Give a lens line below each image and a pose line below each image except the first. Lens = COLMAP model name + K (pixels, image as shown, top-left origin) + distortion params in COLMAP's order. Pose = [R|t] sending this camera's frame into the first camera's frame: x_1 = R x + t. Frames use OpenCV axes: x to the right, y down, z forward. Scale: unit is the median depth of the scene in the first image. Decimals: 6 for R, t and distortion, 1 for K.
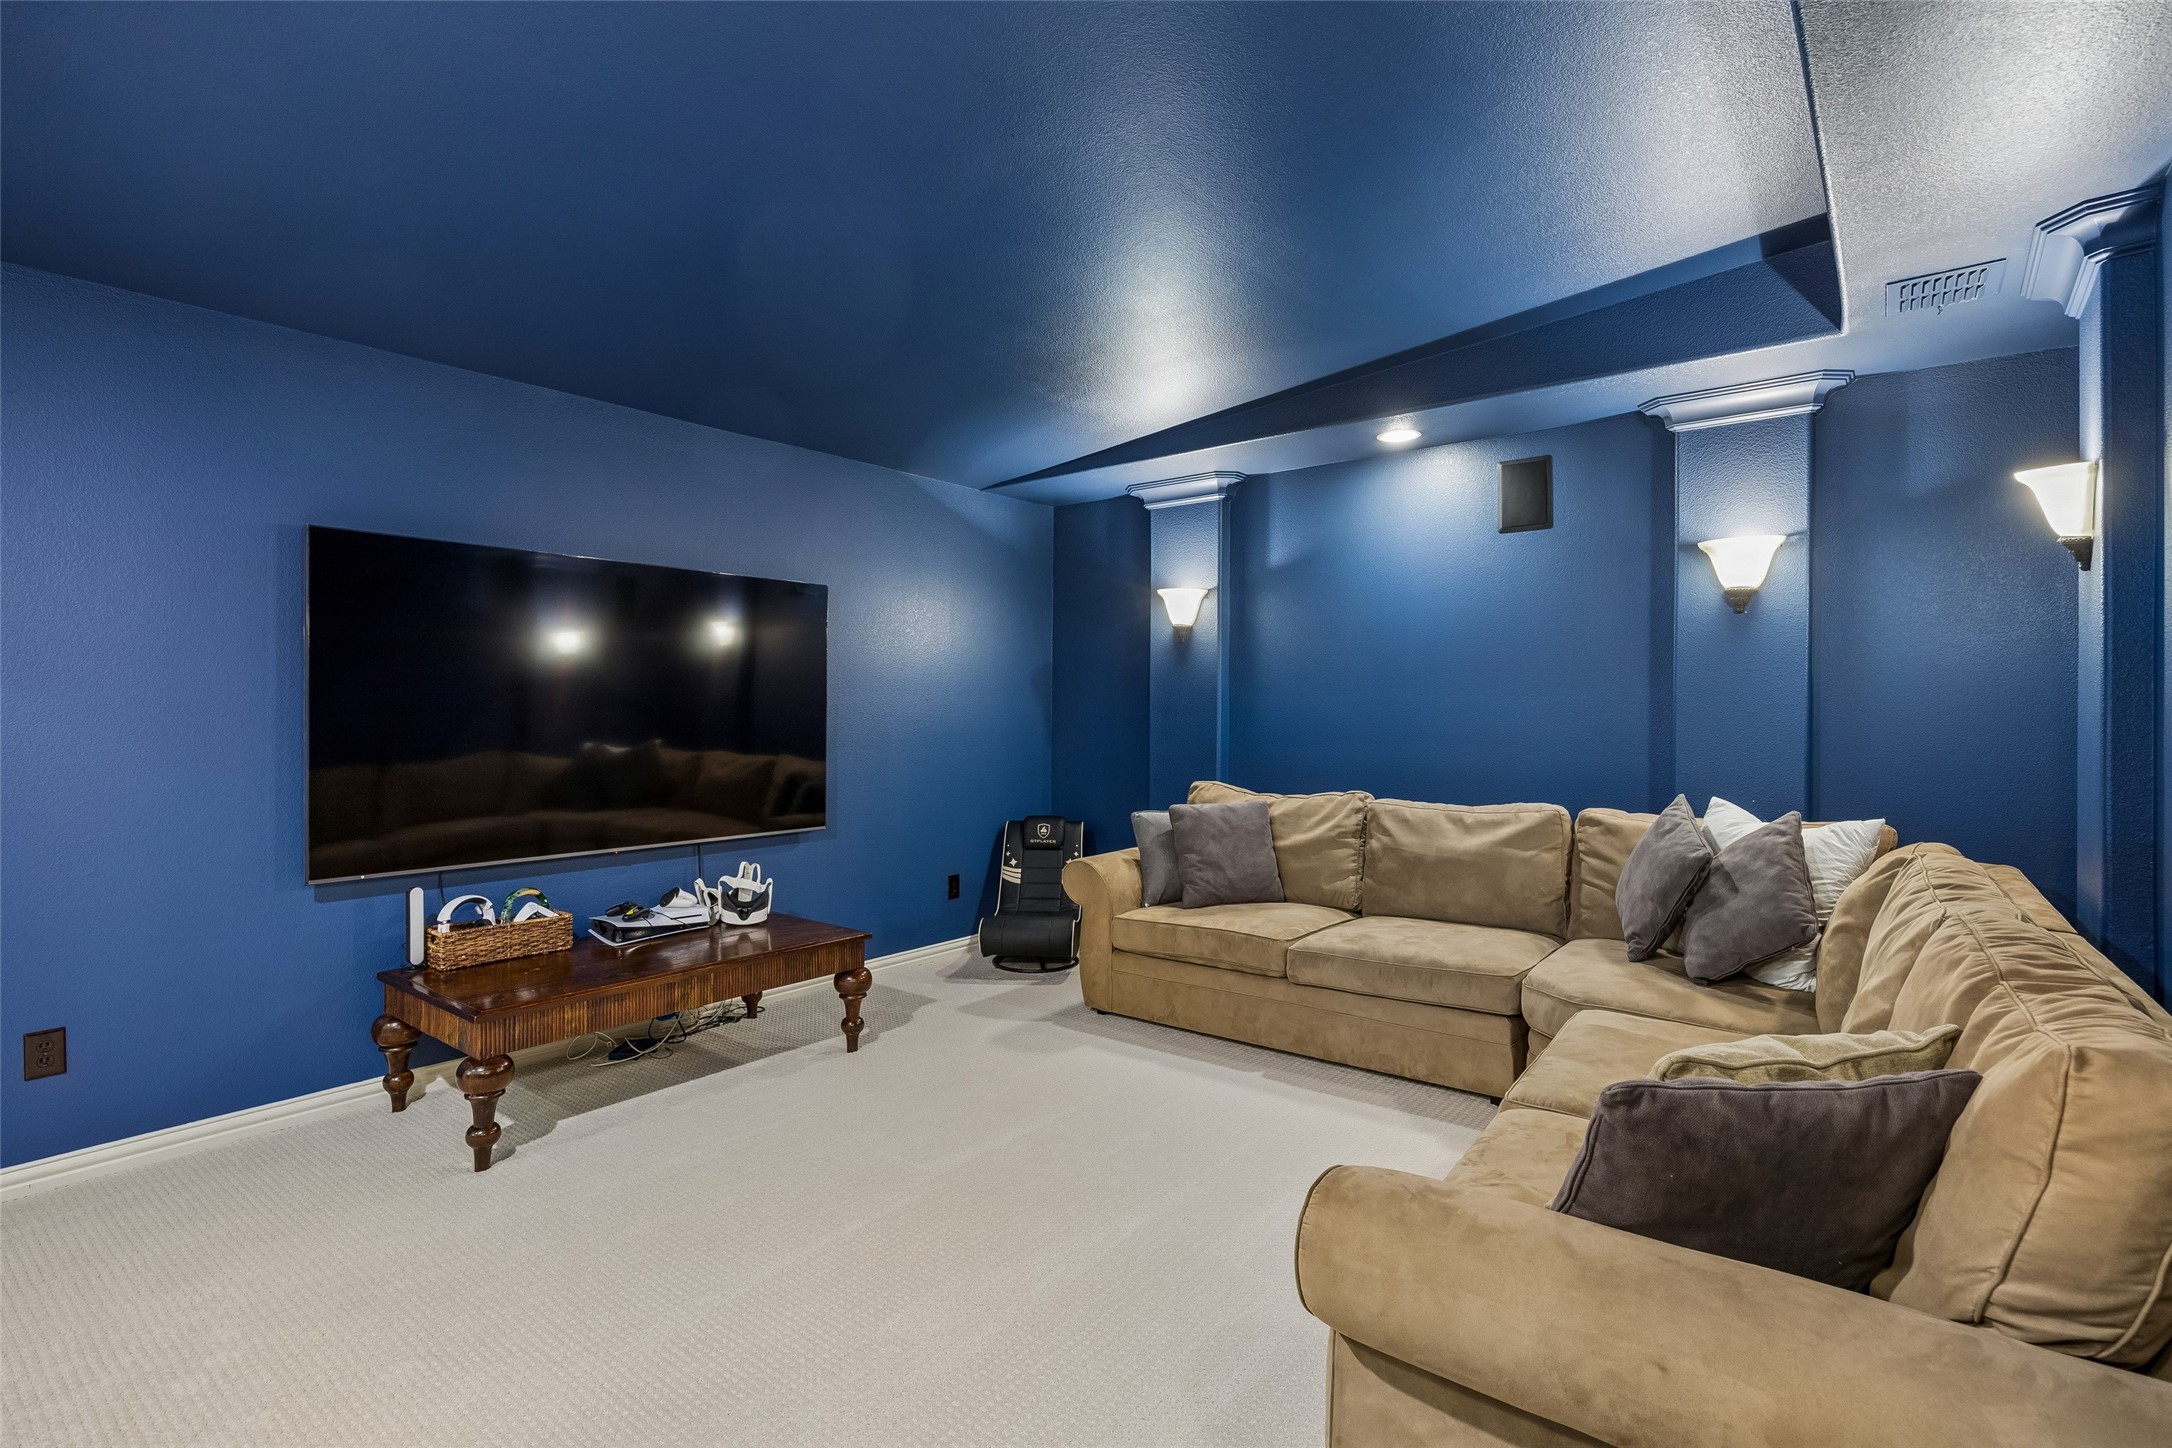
lens RADIAL K [[1013.0, 0, 1095.2], [0, 1013.0, 697.8], [0, 0, 1]] dist [0.000929, 0.000112]
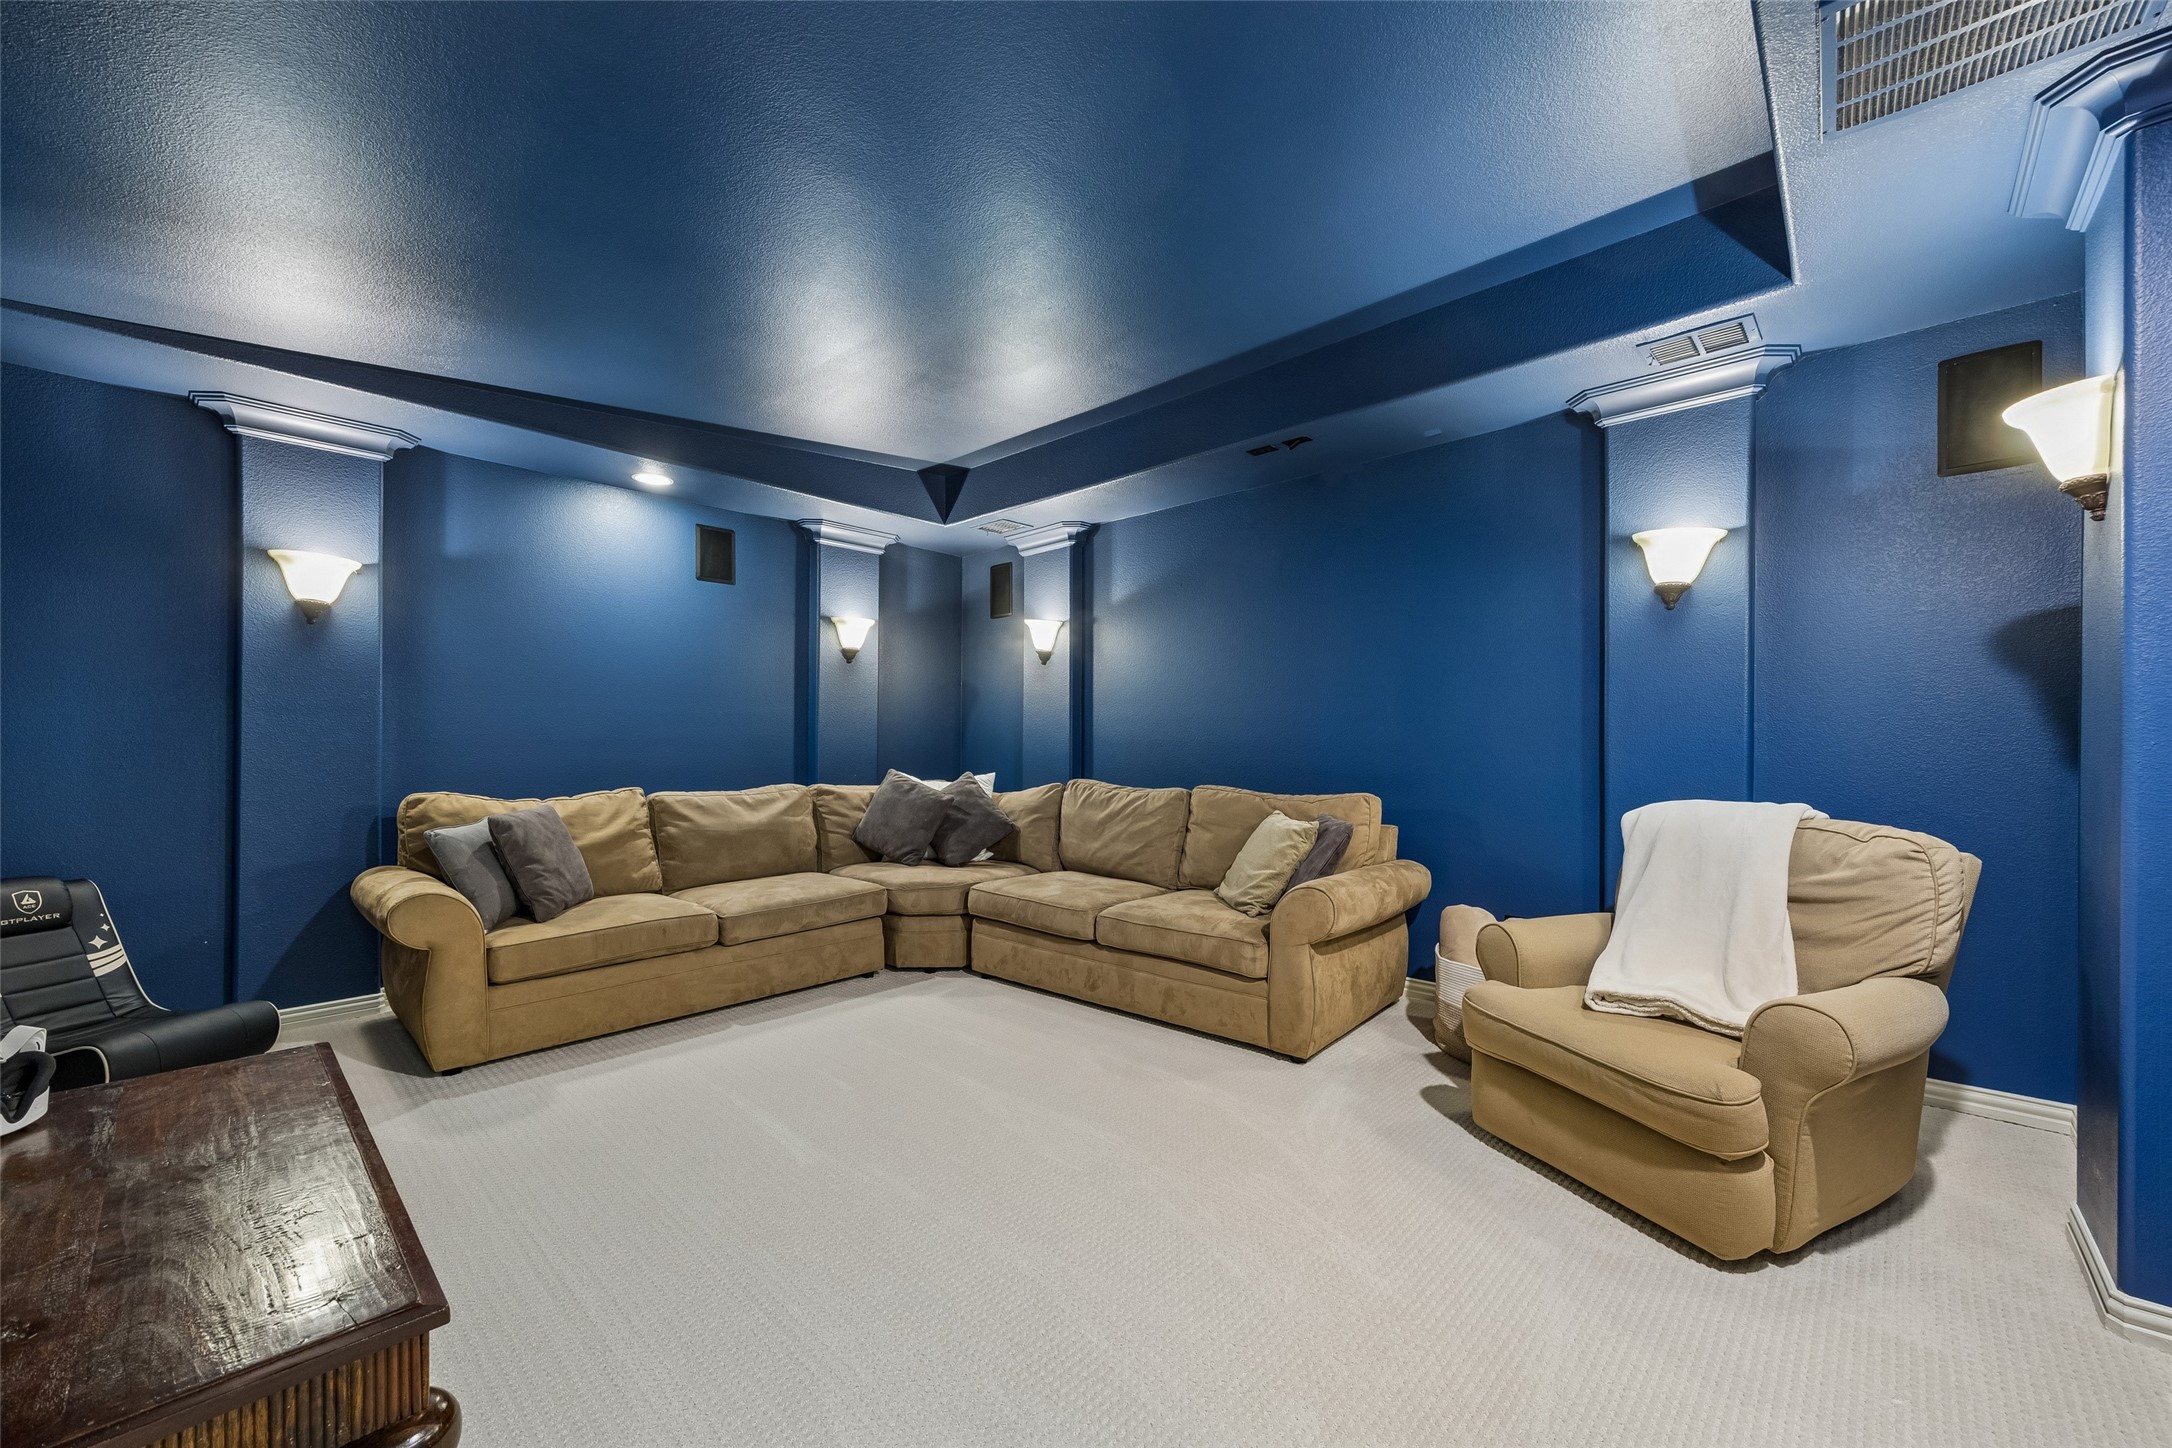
lens RADIAL K [[834.0, 0, 1084.6], [0, 834.0, 720.3], [0, 0, 1]] dist [0.001972, 0.000045]
pose [[0.106455, 0.015493, 0.994197, -0.646725], [-0.027385, 0.999545, -0.012644, 0.016872], [-0.993940, -0.025880, 0.106831, 0.433323]]
